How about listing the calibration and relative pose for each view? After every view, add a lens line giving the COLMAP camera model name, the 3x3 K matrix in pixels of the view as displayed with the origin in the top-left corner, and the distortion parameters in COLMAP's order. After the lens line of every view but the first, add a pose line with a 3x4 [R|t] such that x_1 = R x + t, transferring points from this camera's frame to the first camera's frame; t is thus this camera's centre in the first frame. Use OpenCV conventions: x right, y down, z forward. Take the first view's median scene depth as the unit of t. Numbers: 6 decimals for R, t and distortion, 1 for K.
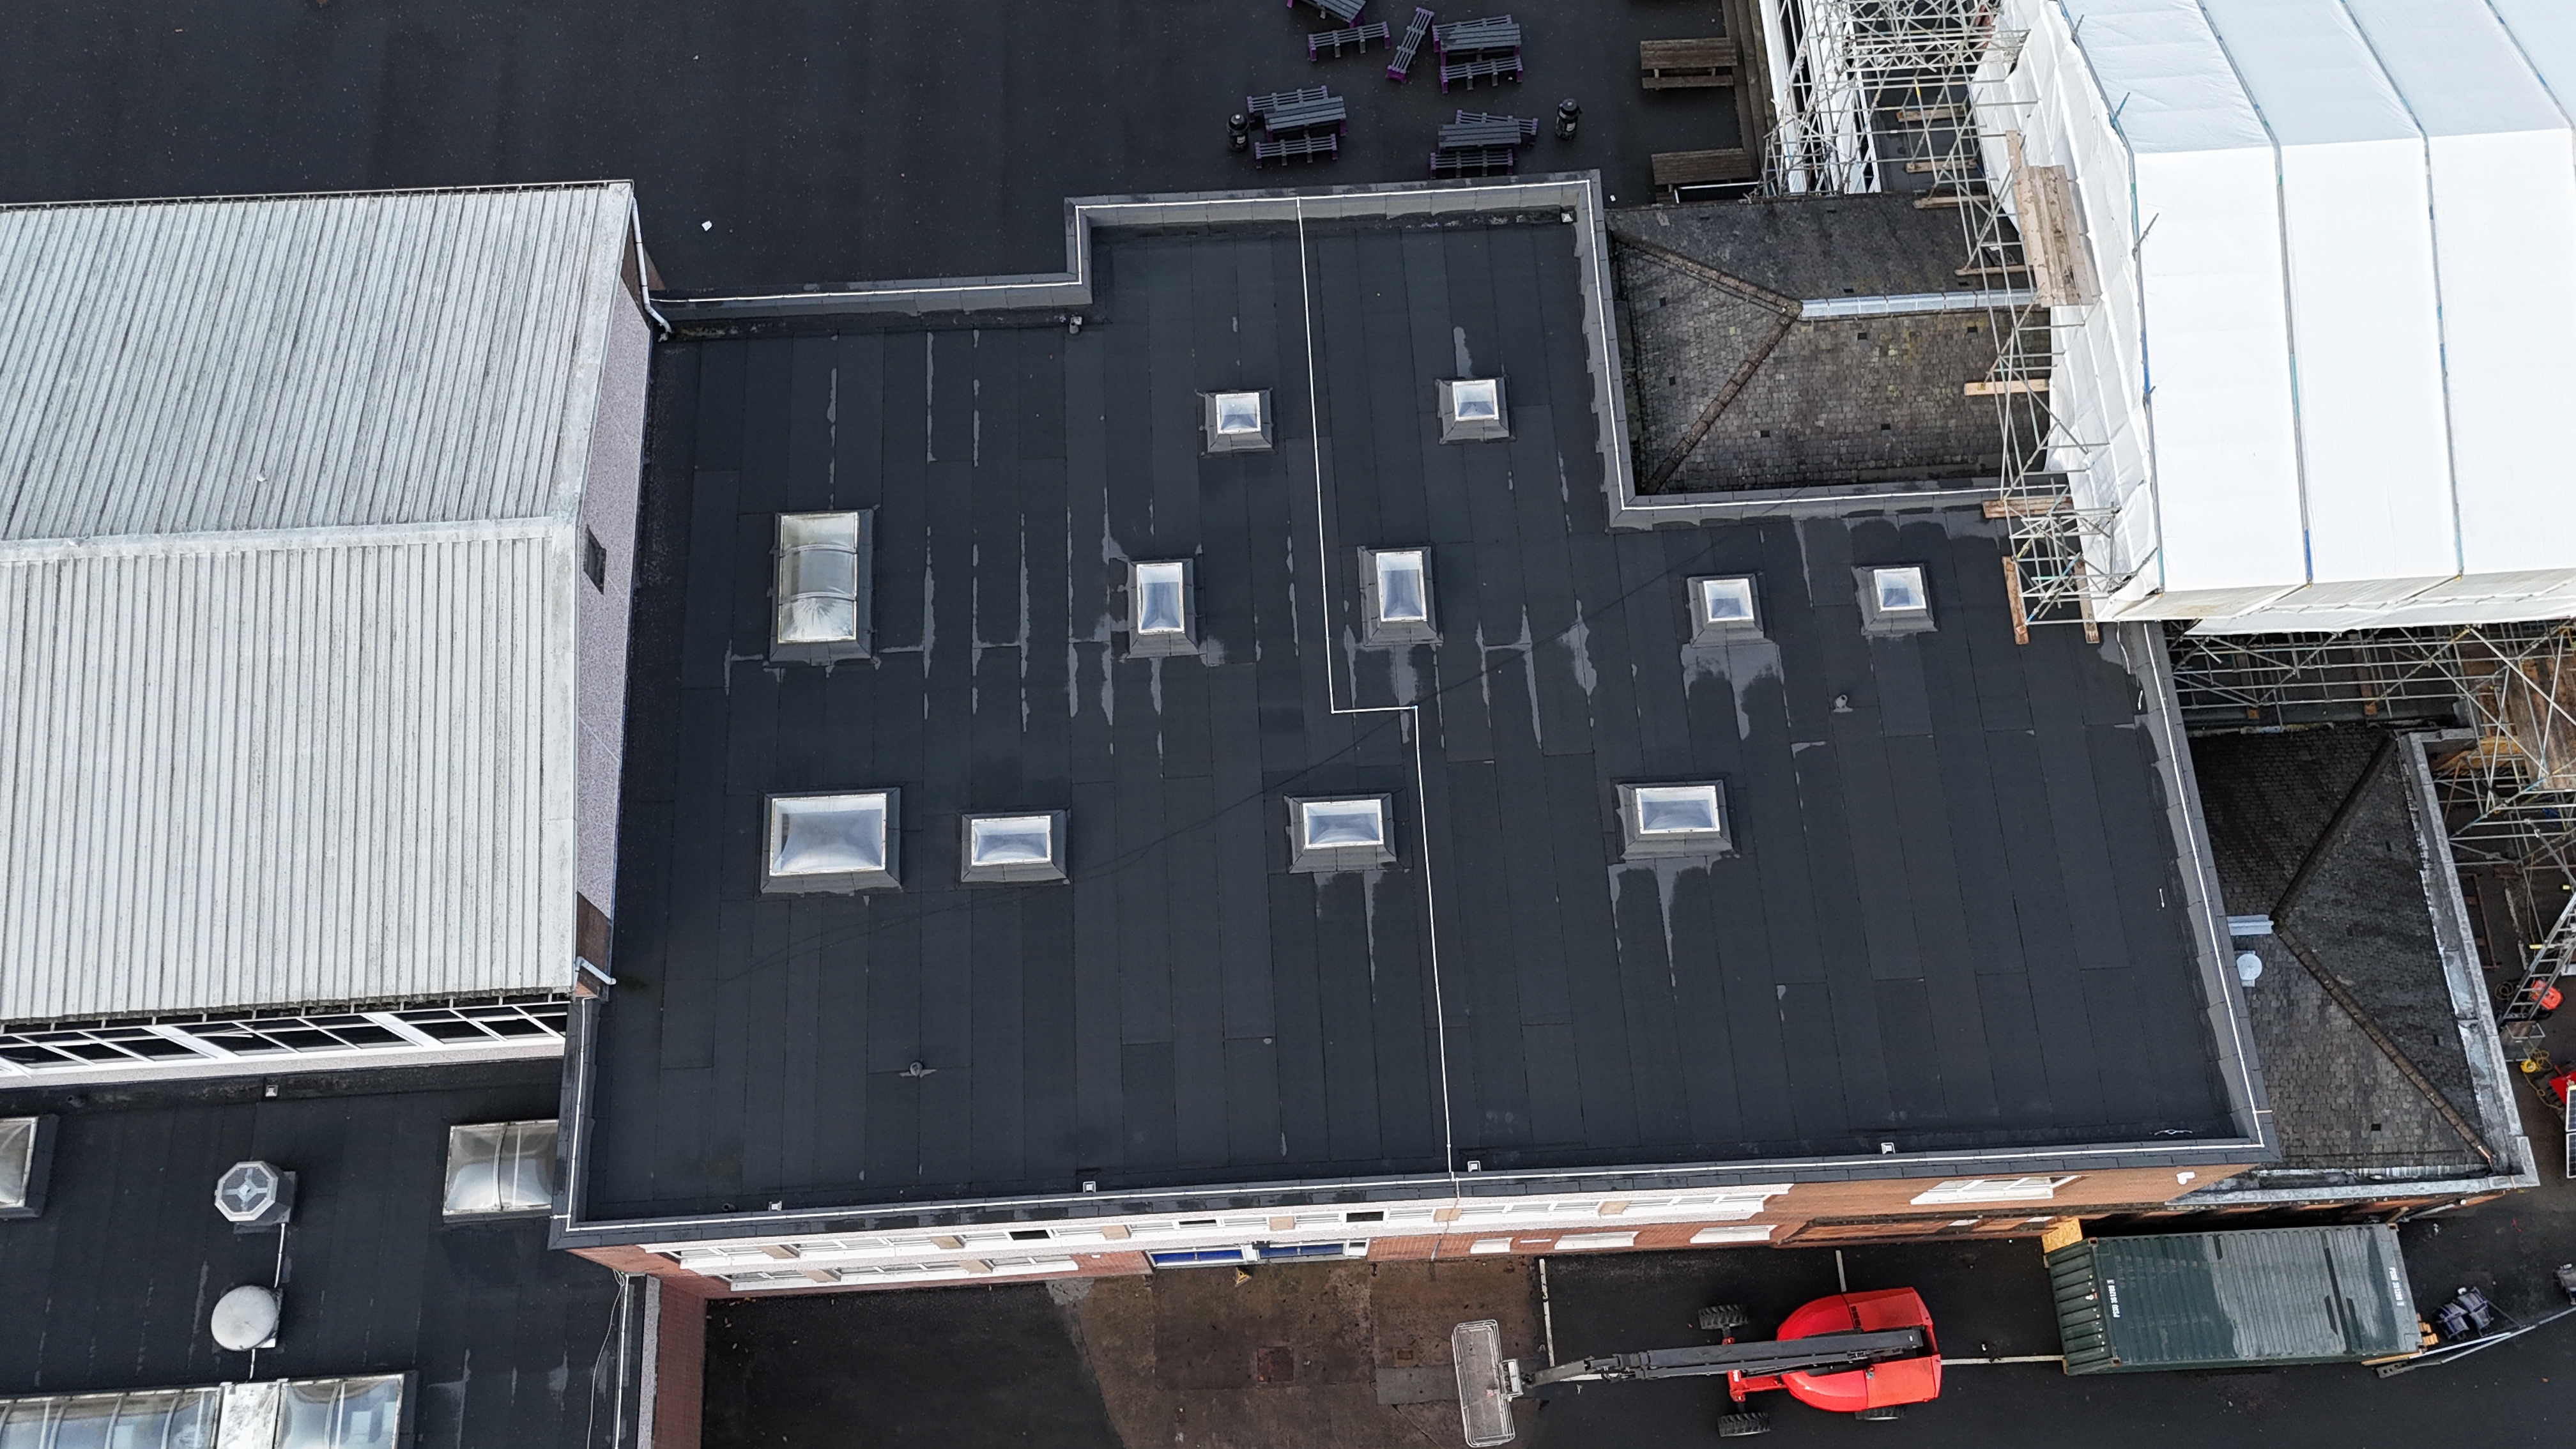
lens RADIAL K [[2101.6, 0, 1288.0], [0, 2101.6, 724.5], [0, 0, 1]] dist [0.131779, -0.108823]
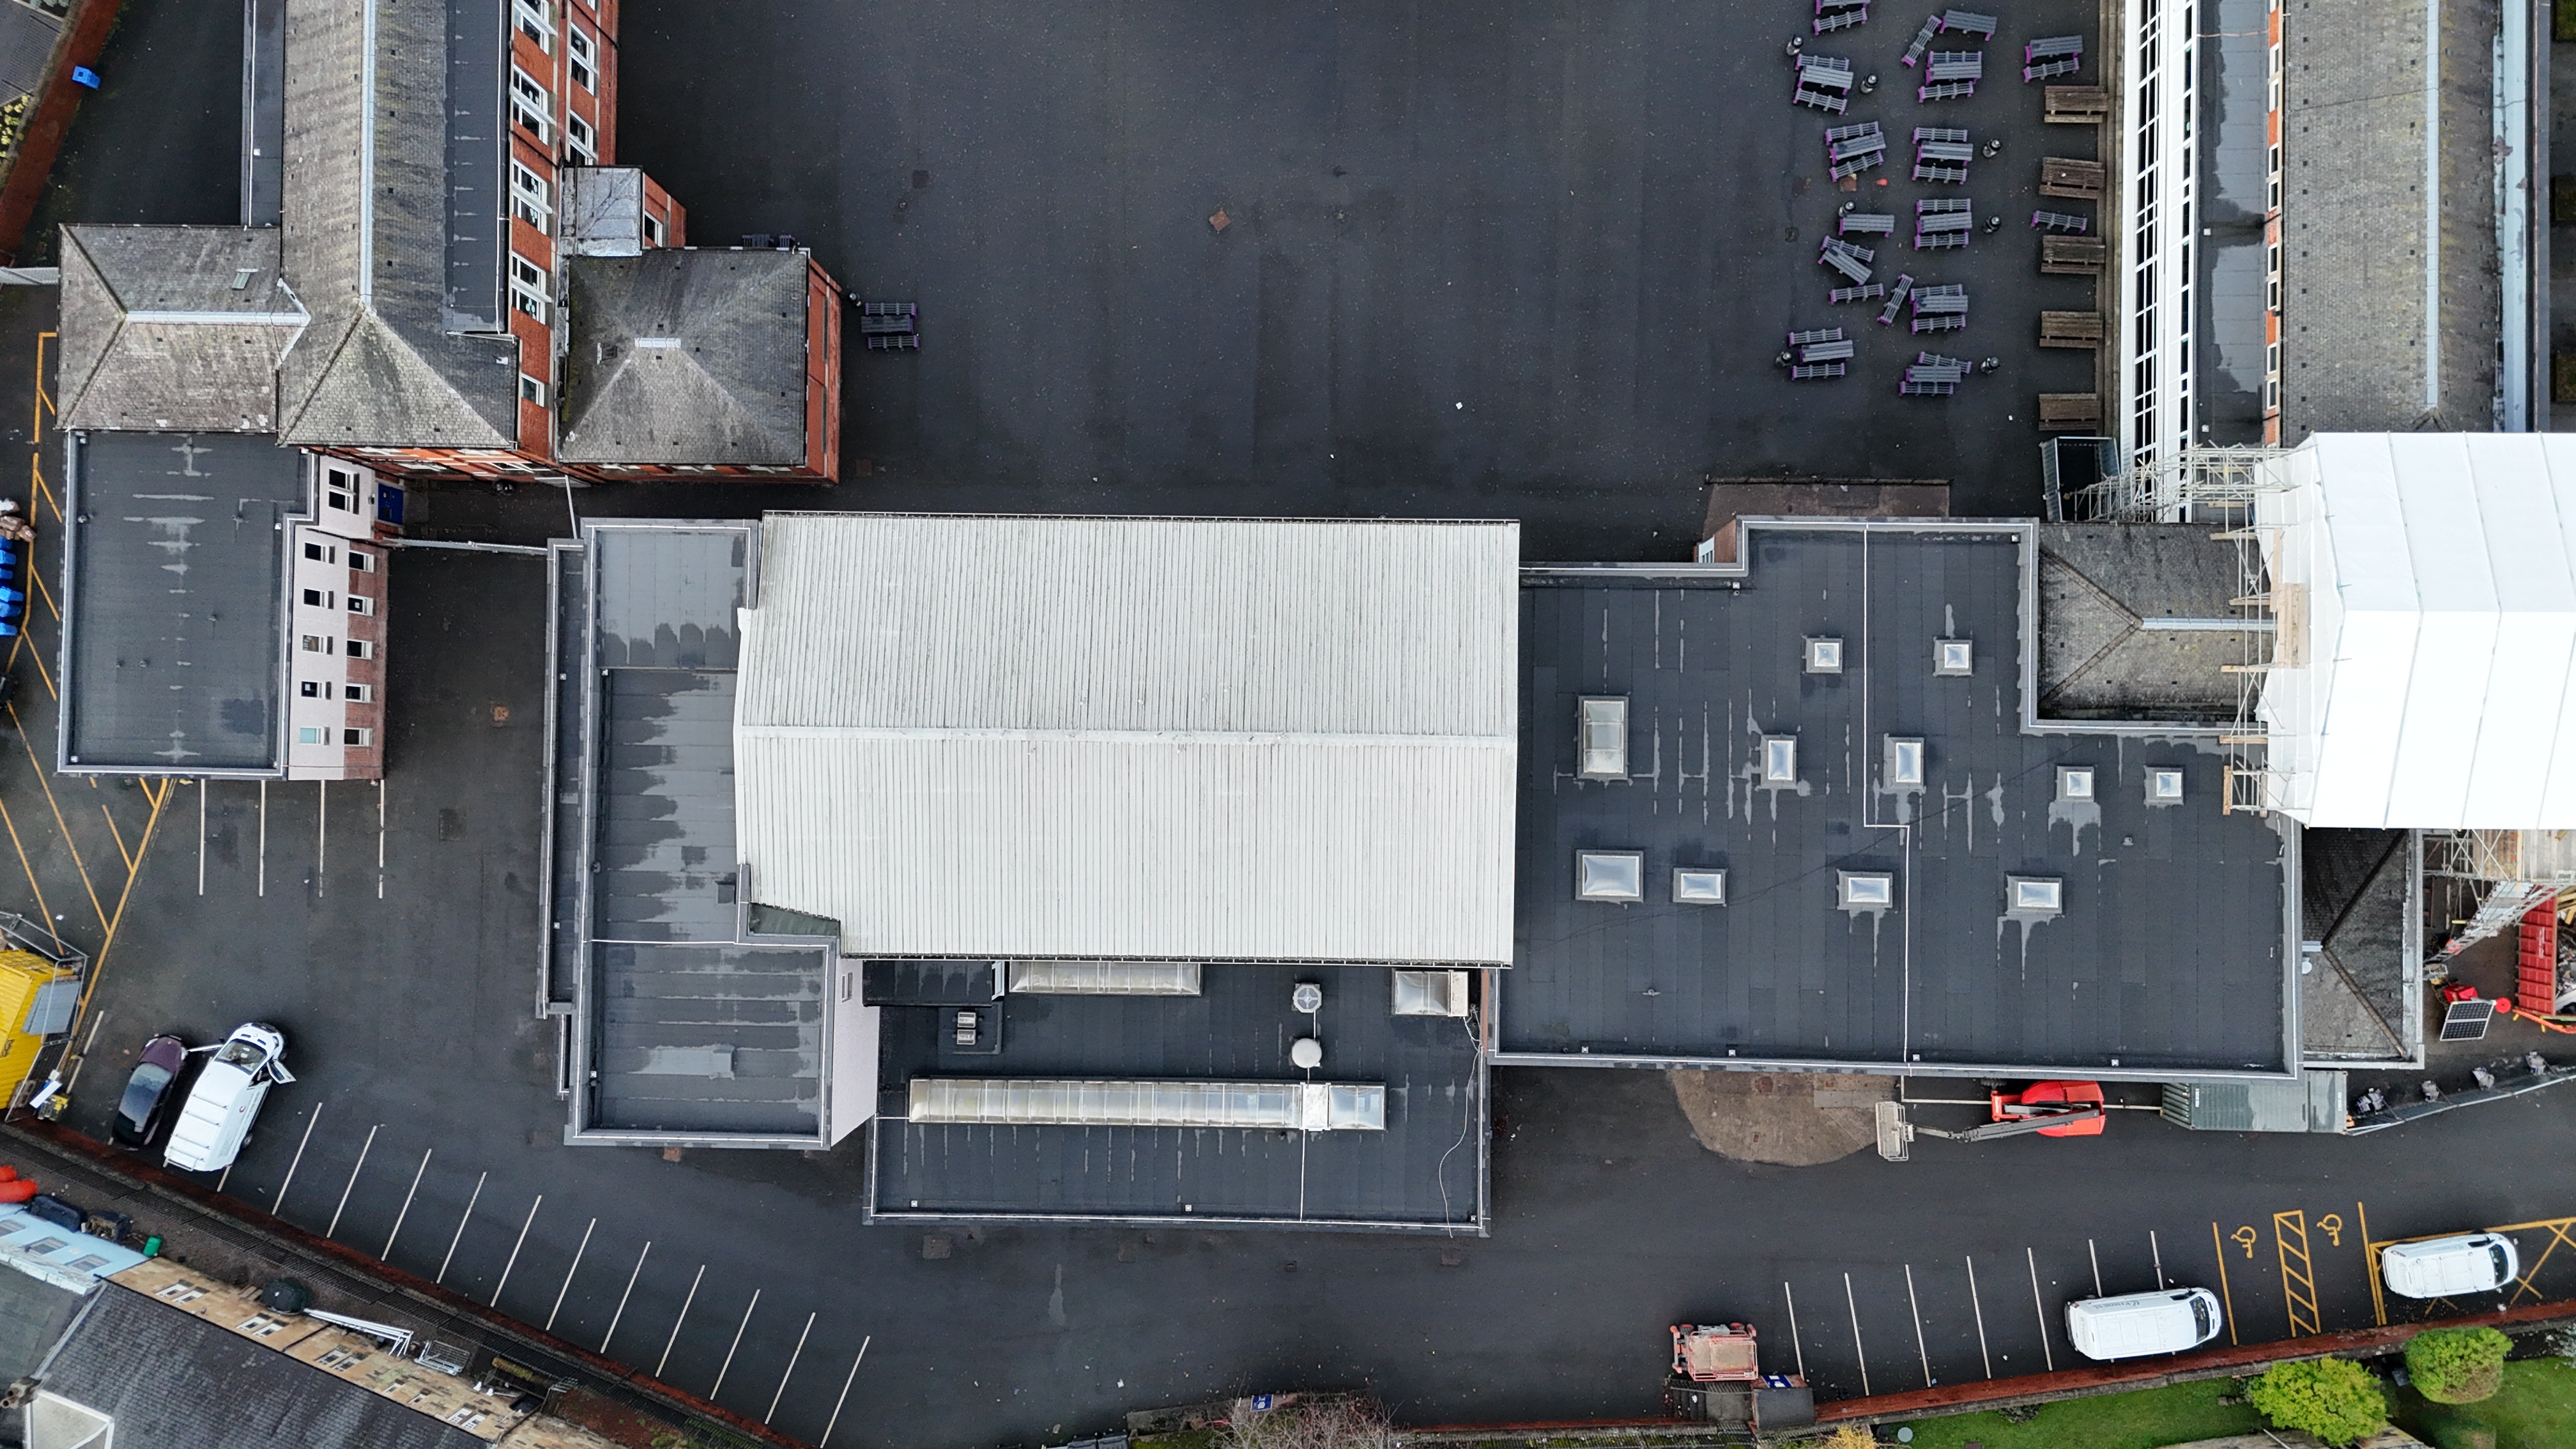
lens RADIAL K [[1865.8, 0, 1288.0], [0, 1865.8, 724.5], [0, 0, 1]] dist [-0.005067, 0.074448]
pose [[0.997392, 0.064088, -0.033194, -0.448641], [-0.049587, 0.942663, 0.330042, -0.622445], [0.052442, -0.327535, 0.943382, -0.616412]]
